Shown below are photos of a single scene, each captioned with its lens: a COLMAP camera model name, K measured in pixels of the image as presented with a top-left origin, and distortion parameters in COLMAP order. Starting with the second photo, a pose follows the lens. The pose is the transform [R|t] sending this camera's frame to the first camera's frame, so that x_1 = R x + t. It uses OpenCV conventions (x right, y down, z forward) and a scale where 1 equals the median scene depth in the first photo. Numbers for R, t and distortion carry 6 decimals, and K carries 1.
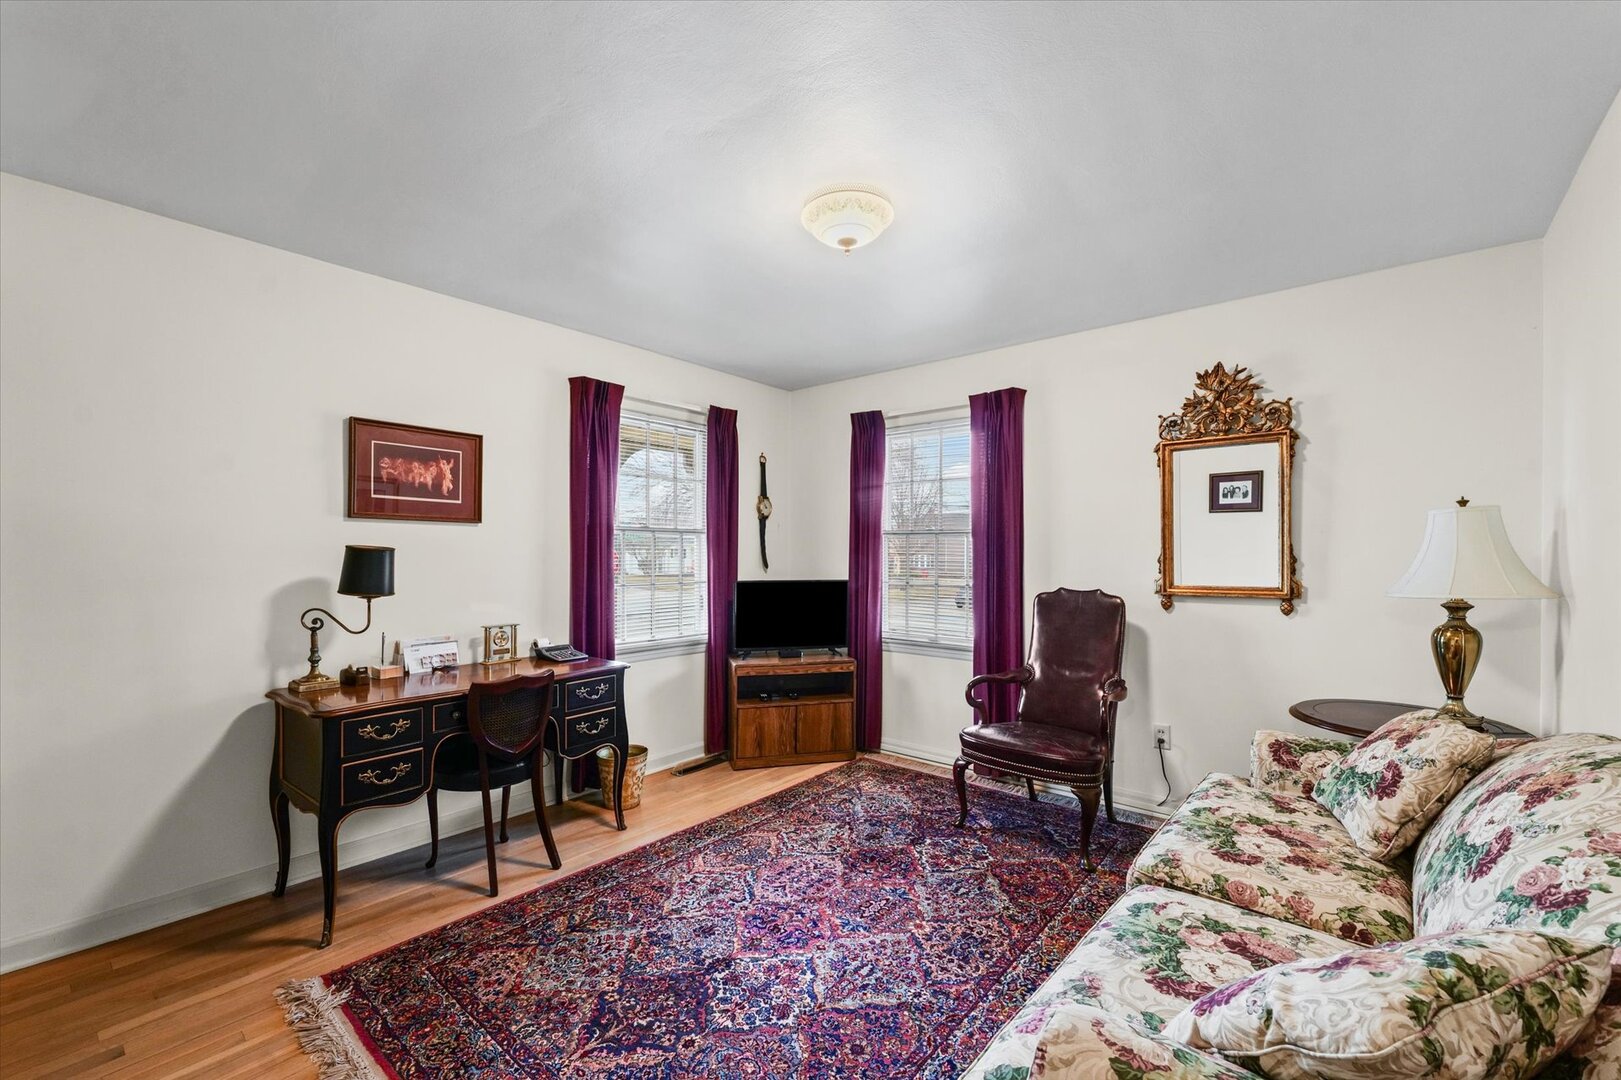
lens RADIAL K [[665.5, 0, 807.9], [0, 665.5, 548.1], [0, 0, 1]] dist [0.002376, -0.000240]
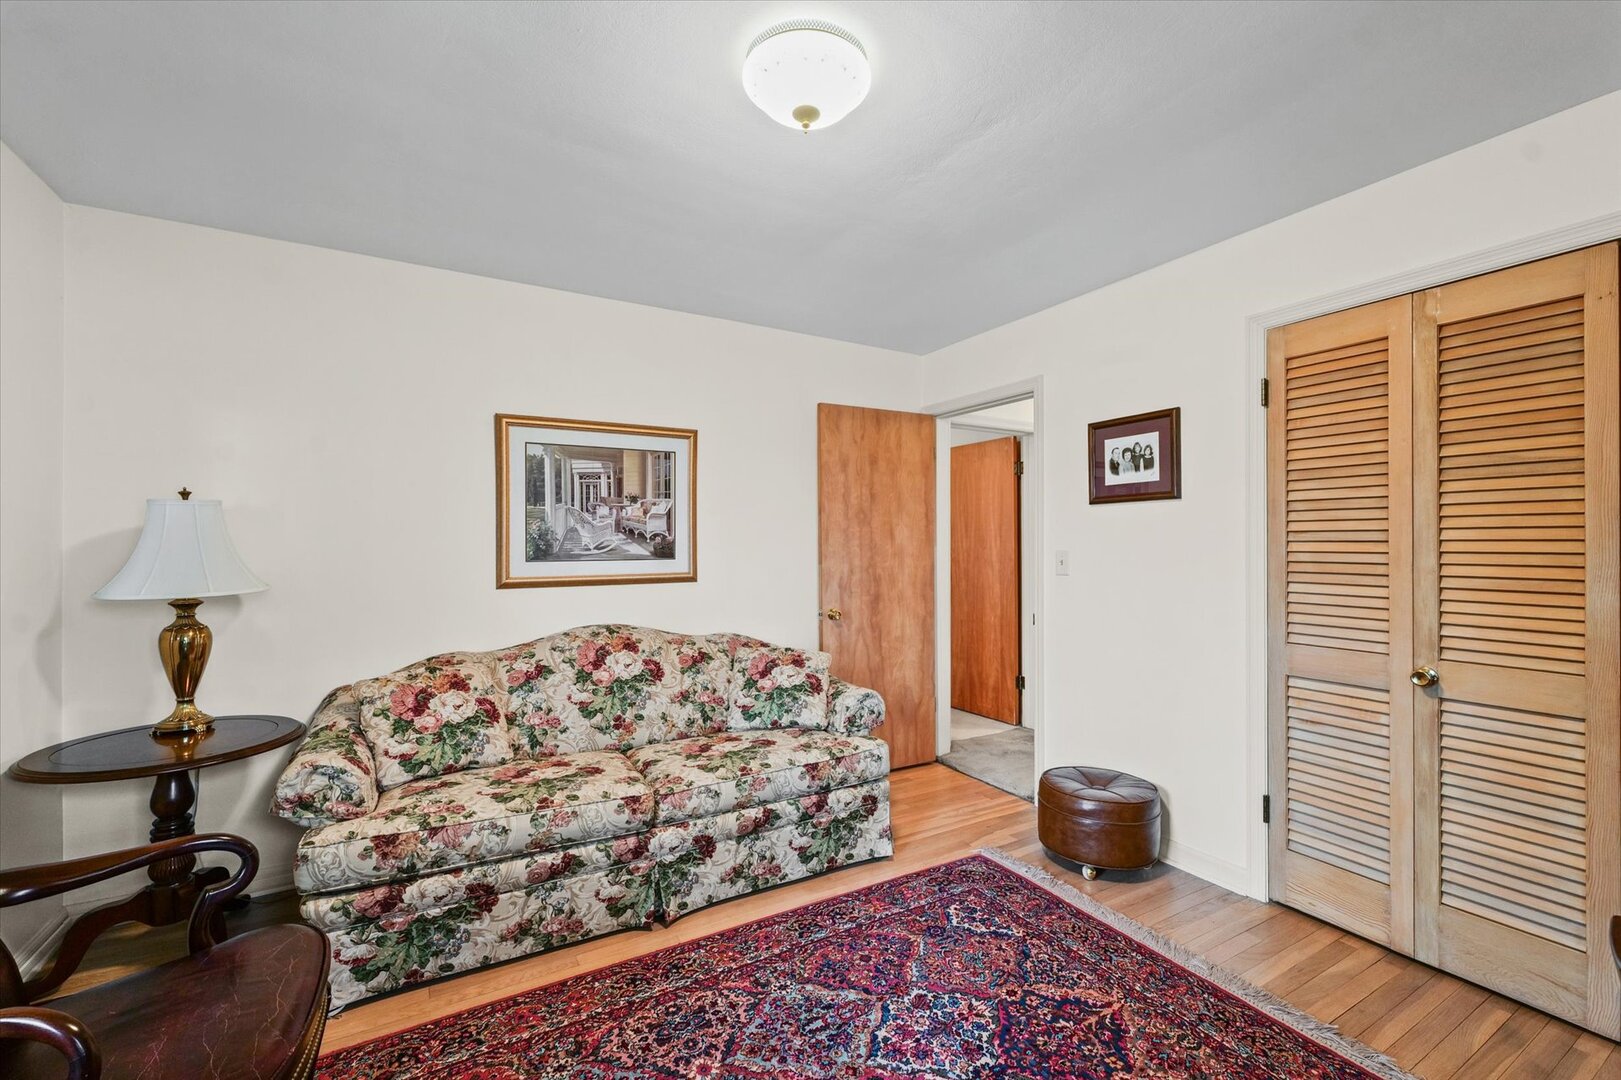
lens RADIAL K [[665.5, 0, 808.6], [0, 665.5, 541.4], [0, 0, 1]] dist [0.002376, -0.000240]
pose [[-0.938100, 0.002180, 0.346357, -0.219045], [-0.002288, 0.999919, -0.012491, 0.010844], [-0.346356, -0.012510, -0.938020, 1.916391]]
